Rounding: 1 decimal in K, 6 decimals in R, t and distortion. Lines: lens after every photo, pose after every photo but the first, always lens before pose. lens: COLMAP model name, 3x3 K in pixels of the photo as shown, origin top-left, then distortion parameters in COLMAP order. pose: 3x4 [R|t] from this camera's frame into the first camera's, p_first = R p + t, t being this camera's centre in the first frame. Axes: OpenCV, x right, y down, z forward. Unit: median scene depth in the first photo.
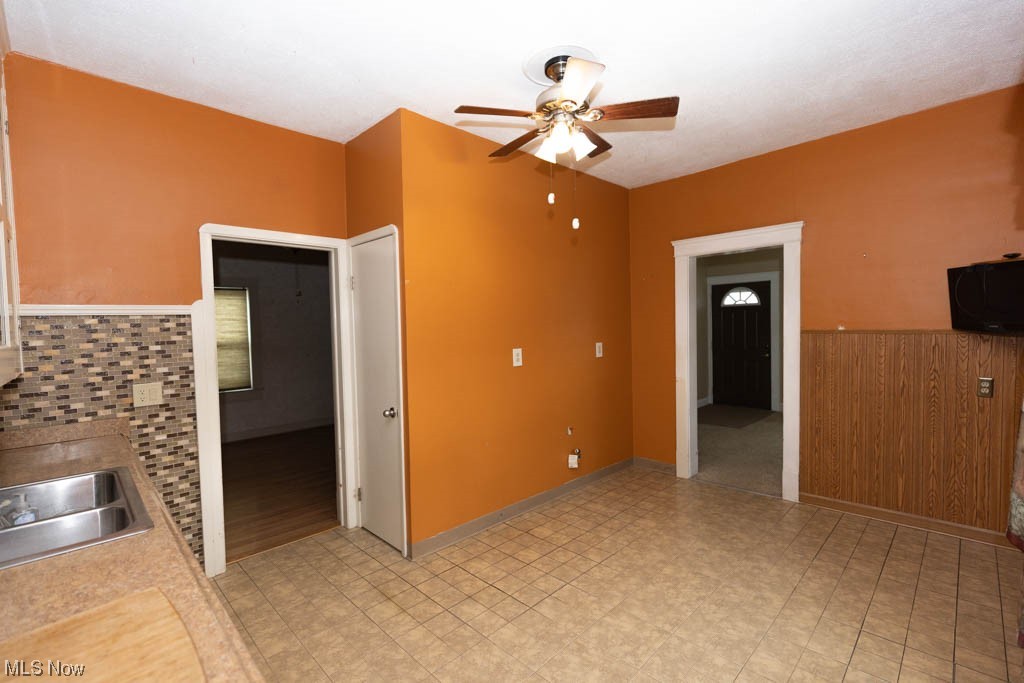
lens RADIAL K [[454.5, 0, 509.3], [0, 454.5, 340.8], [0, 0, 1]] dist [0.003448, 0.001524]
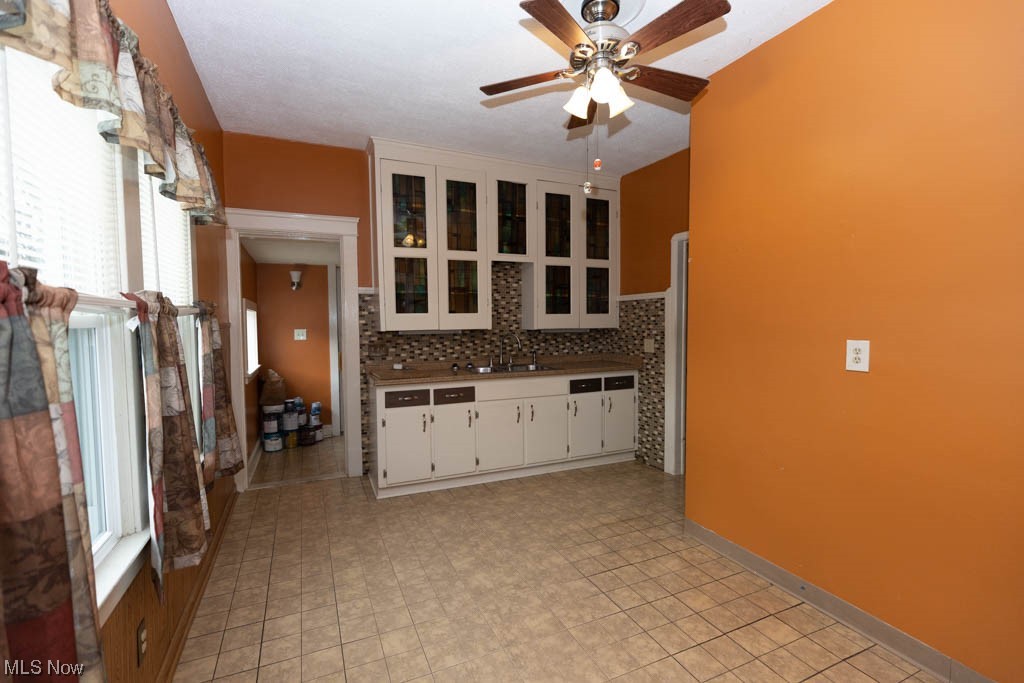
lens RADIAL K [[454.5, 0, 509.2], [0, 454.5, 340.5], [0, 0, 1]] dist [0.003448, 0.001524]
pose [[-0.343832, 0.069899, -0.936426, 0.968906], [-0.014814, 0.996698, 0.079837, -0.029448], [0.938914, 0.041323, -0.341661, 1.085525]]
